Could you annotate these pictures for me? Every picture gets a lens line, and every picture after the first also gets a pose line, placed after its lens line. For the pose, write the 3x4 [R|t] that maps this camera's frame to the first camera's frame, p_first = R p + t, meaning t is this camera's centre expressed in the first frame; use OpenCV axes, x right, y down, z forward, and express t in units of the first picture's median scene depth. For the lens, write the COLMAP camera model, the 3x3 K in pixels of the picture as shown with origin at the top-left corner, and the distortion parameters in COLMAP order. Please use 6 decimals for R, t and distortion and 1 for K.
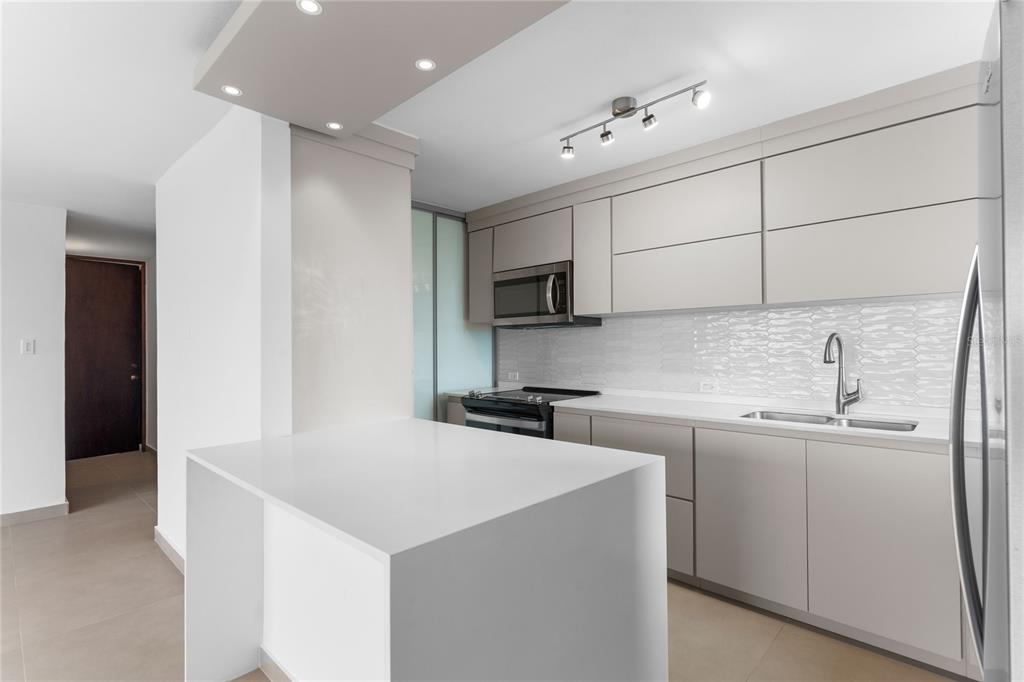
lens RADIAL K [[486.6, 0, 519.9], [0, 486.6, 340.9], [0, 0, 1]] dist [-0.020018, 0.000049]
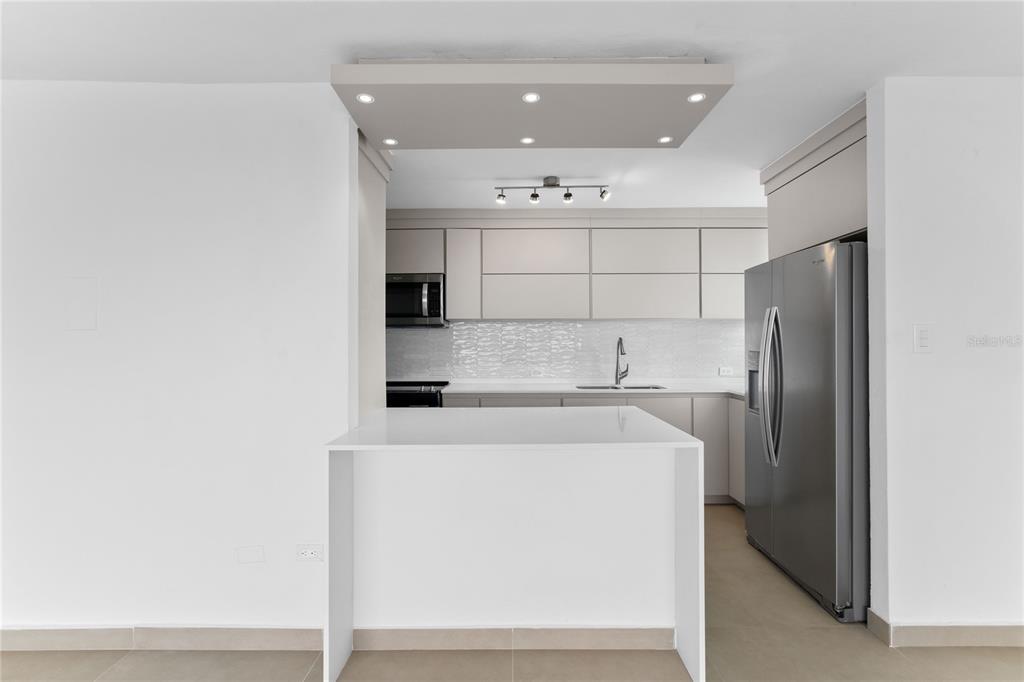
lens RADIAL K [[477.6, 0, 515.3], [0, 477.6, 339.9], [0, 0, 1]] dist [-0.000364, 0.000537]
pose [[0.723160, 0.014679, 0.690525, -0.657886], [-0.010474, 0.999892, -0.010288, 0.011894], [-0.690601, 0.000207, 0.723236, 0.015424]]
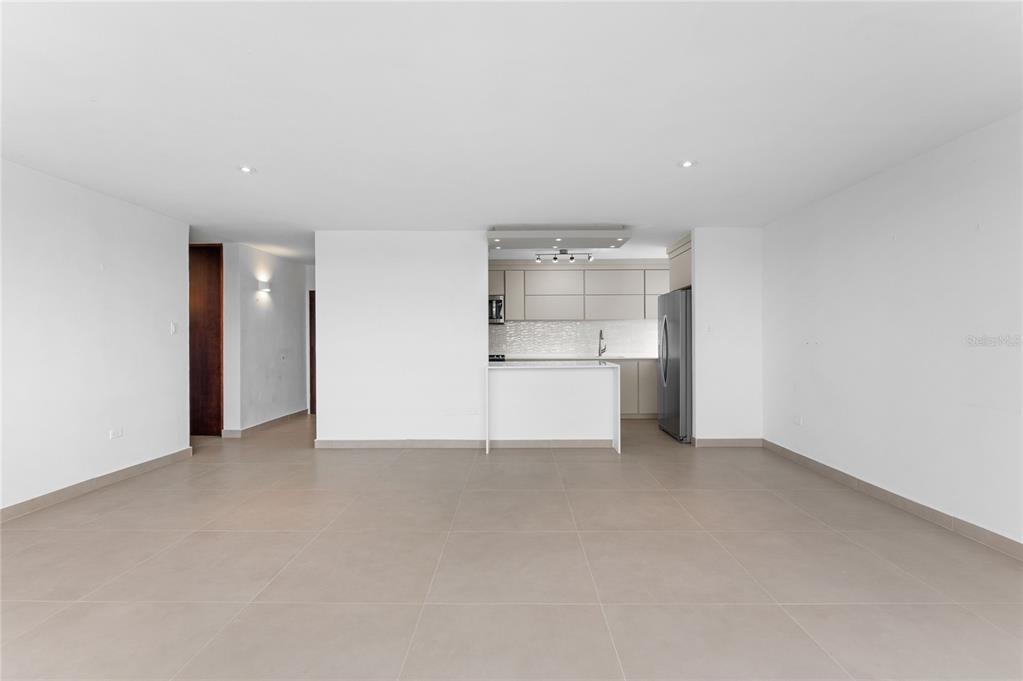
lens RADIAL K [[477.1, 0, 514.8], [0, 477.1, 339.4], [0, 0, 1]] dist [-0.000364, 0.000537]
pose [[0.729163, 0.010159, 0.684264, -1.512901], [-0.009809, 0.999942, -0.004393, 0.052456], [-0.684269, -0.003509, 0.729221, -0.701070]]
